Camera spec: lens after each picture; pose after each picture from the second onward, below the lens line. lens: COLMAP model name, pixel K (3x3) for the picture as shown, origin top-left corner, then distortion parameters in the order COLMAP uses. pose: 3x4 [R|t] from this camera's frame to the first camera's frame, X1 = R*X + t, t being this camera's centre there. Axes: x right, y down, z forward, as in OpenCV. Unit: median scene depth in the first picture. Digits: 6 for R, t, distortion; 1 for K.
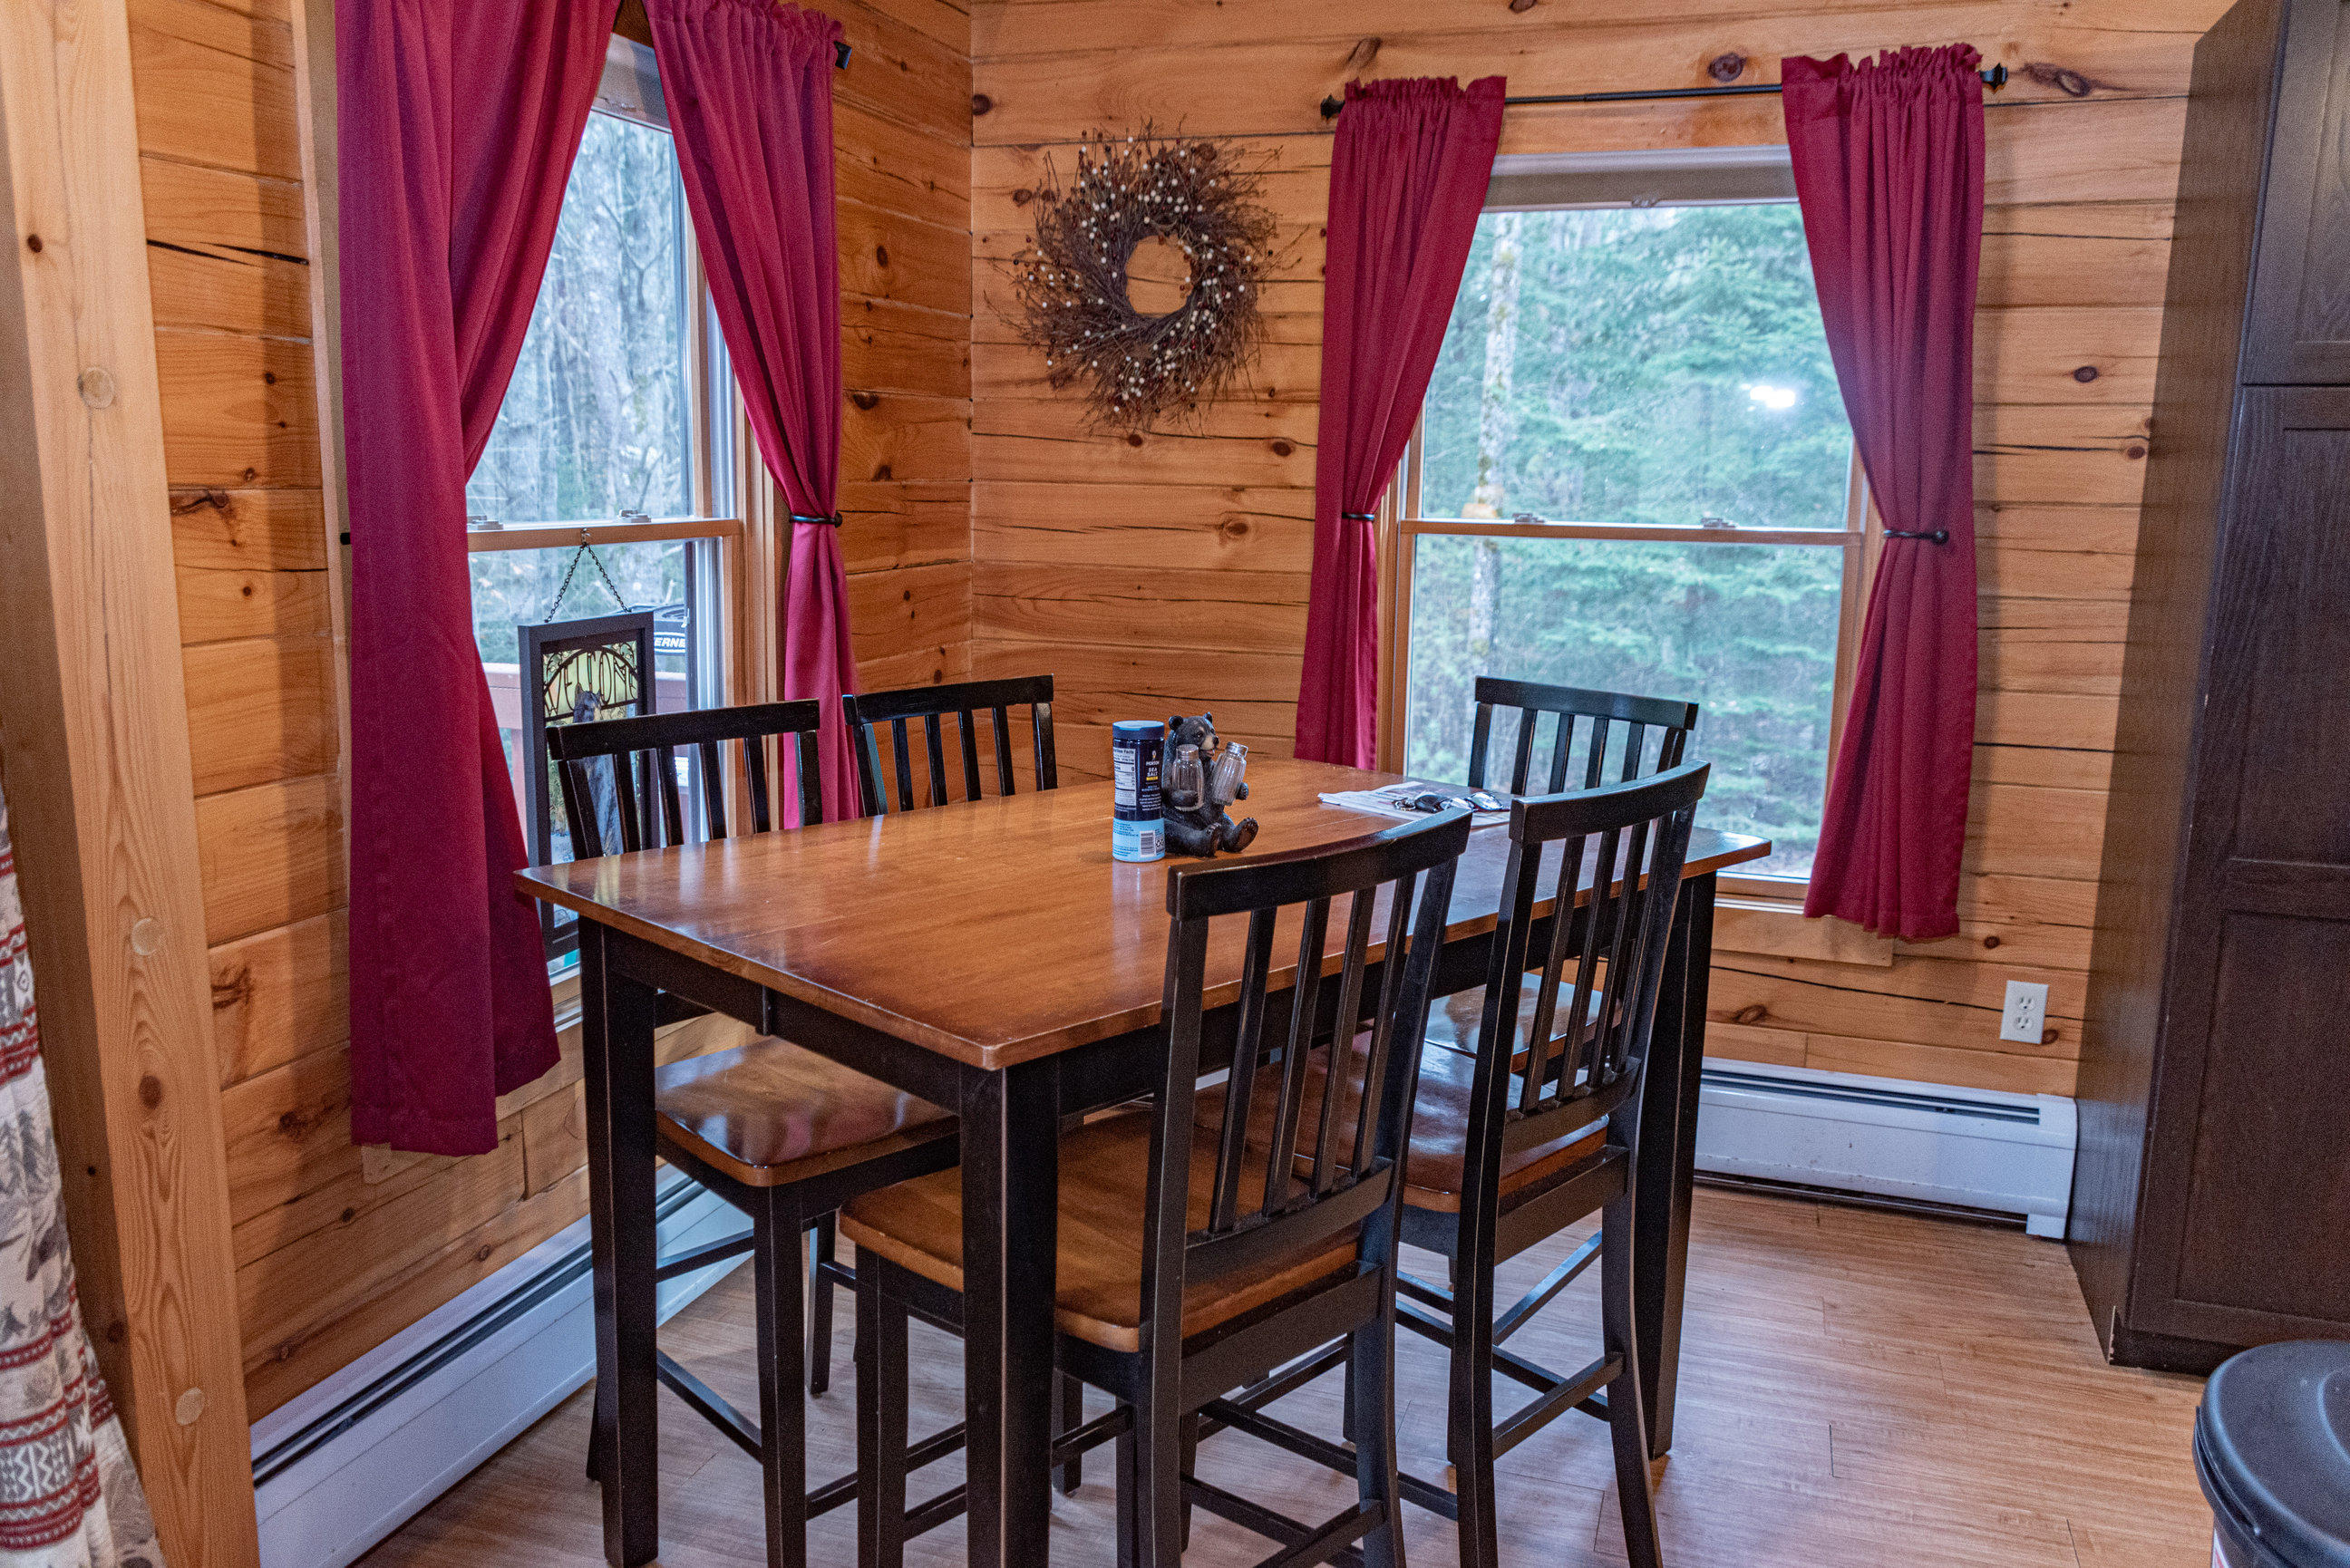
lens RADIAL K [[1823.7, 0, 1168.6], [0, 1823.7, 801.8], [0, 0, 1]] dist [0.000071, 0.011999]
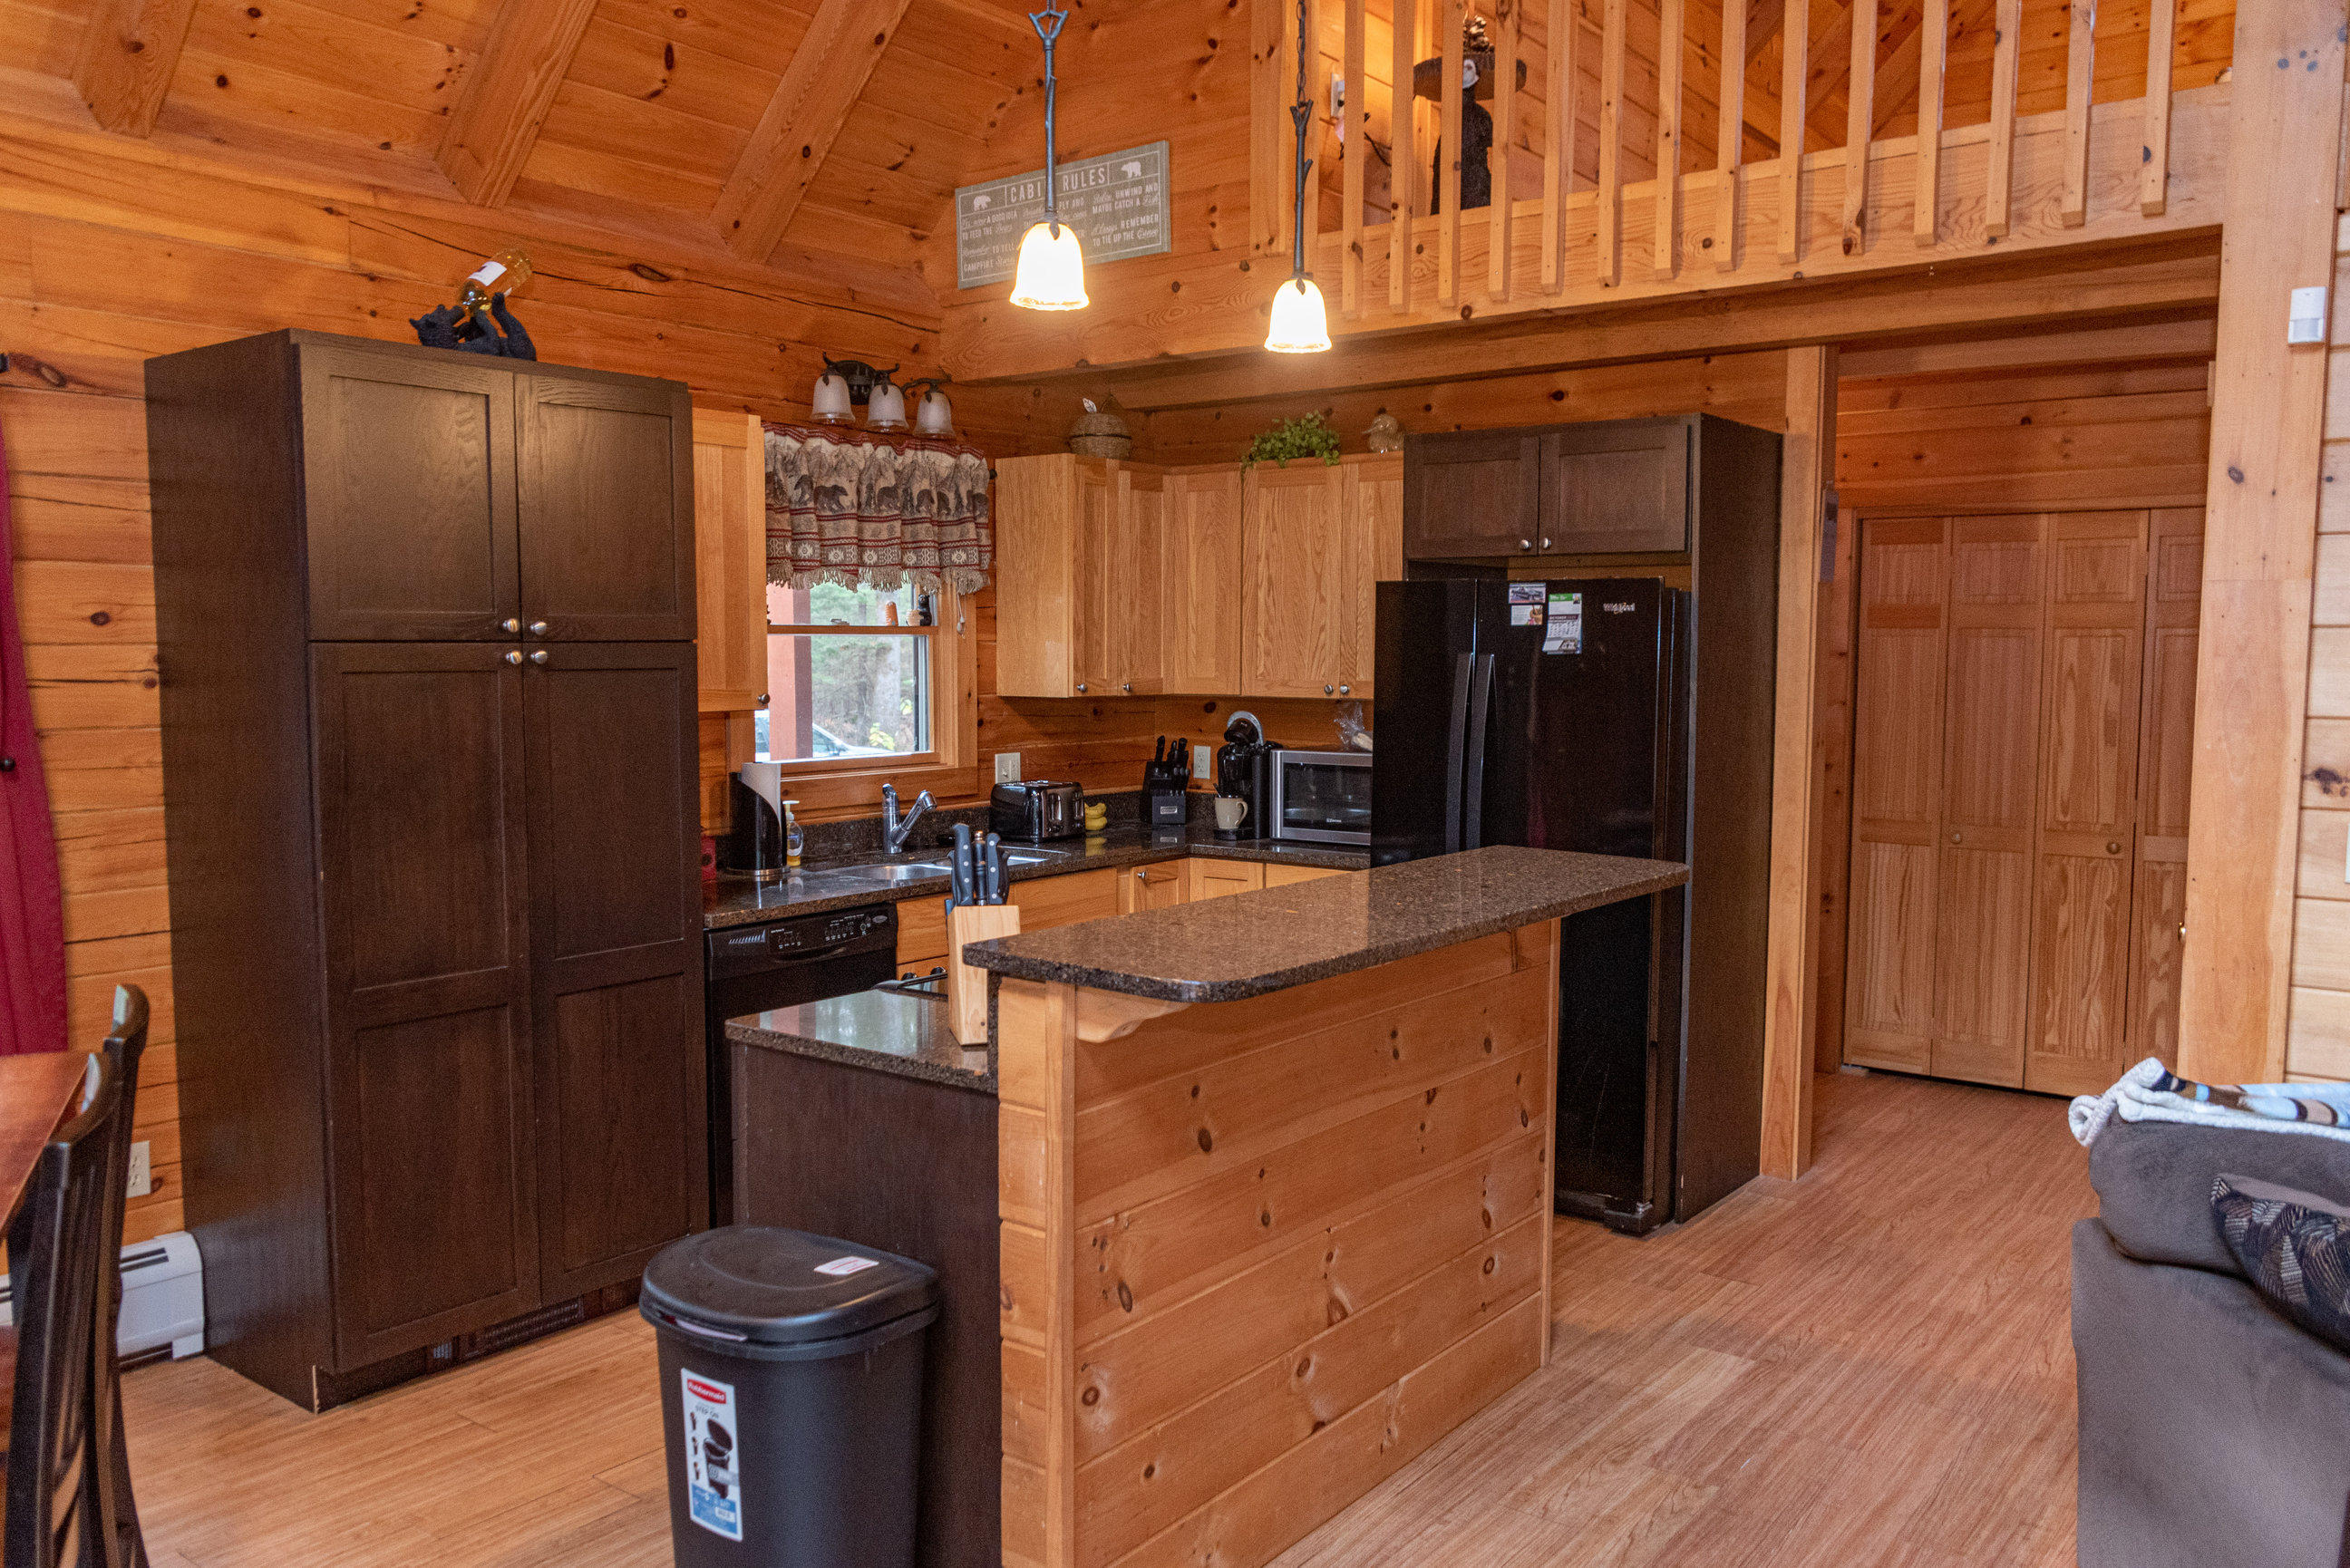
lens RADIAL K [[1823.2, 0, 1172.5], [0, 1823.2, 796.2], [0, 0, 1]] dist [-0.011750, 0.008041]
pose [[0.334014, -0.095402, 0.937728, -0.353957], [0.177380, 0.983452, 0.036872, -0.040476], [-0.925727, 0.154018, 0.345409, -0.022934]]
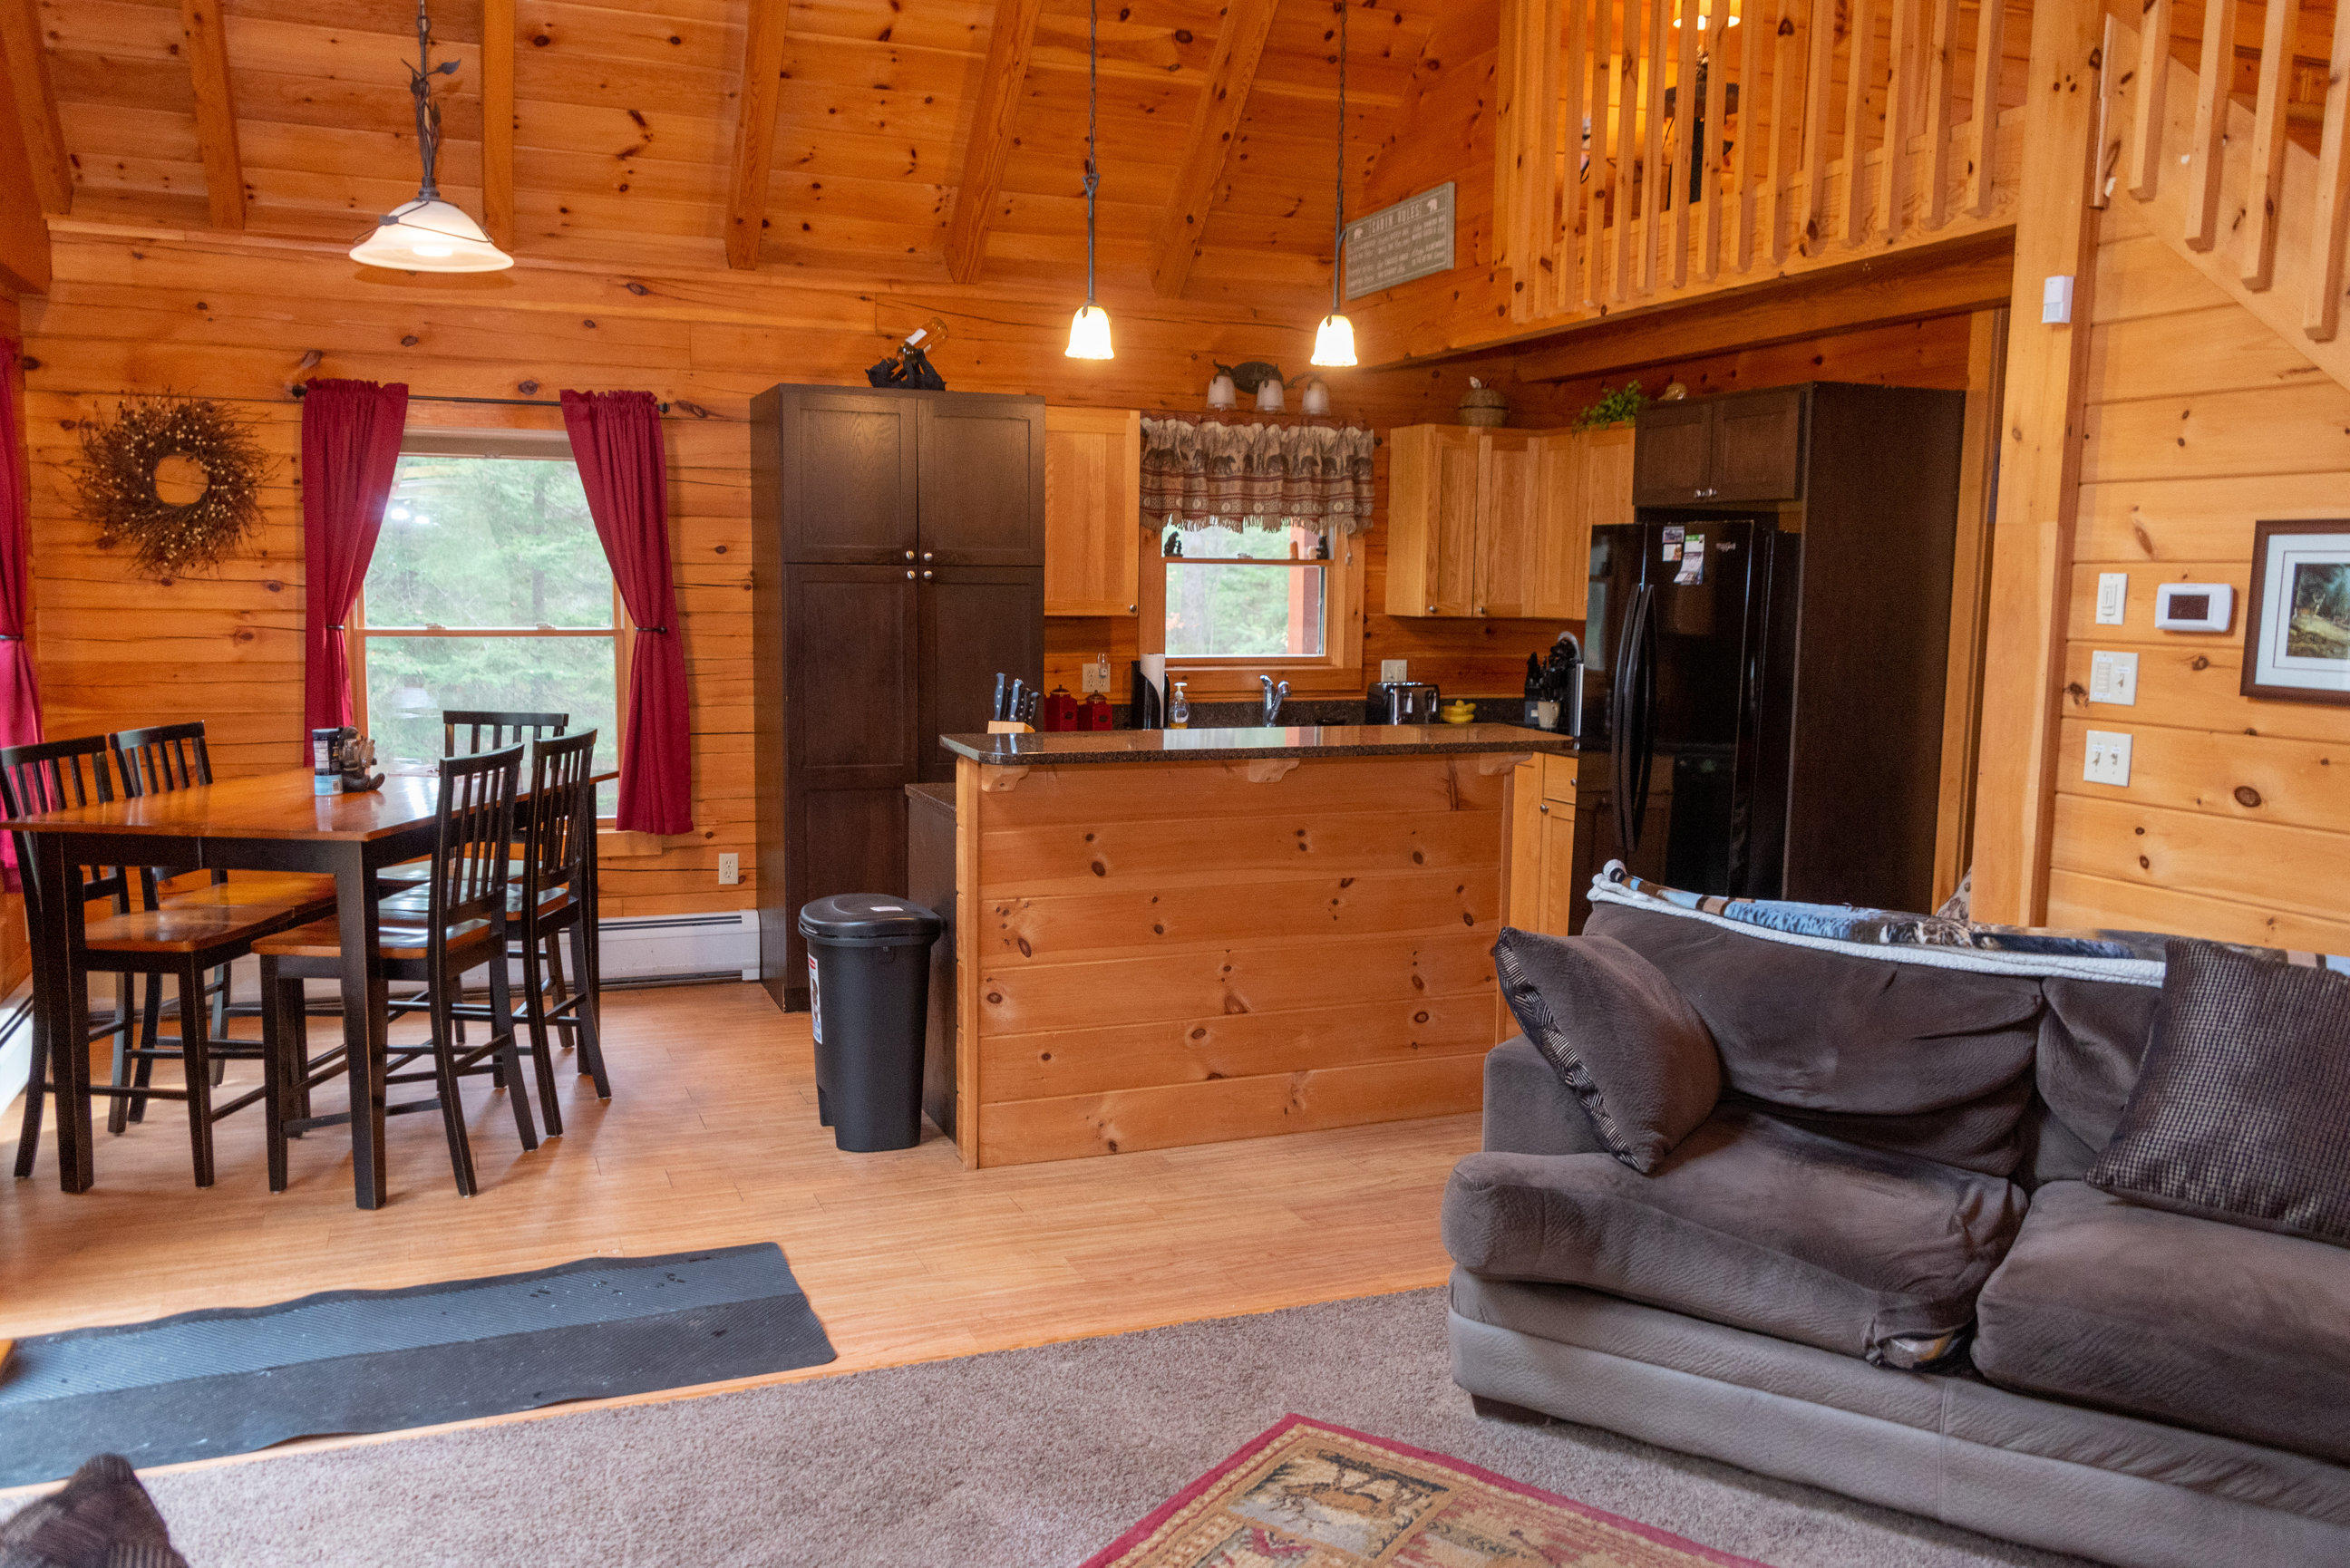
lens RADIAL K [[1824.0, 0, 1148.9], [0, 1824.0, 792.7], [0, 0, 1]] dist [-0.003651, -0.009634]
pose [[0.772116, -0.082069, 0.630160, -0.416674], [0.116220, 0.993138, -0.013059, 0.113241], [-0.624764, 0.083320, 0.776356, -0.822502]]
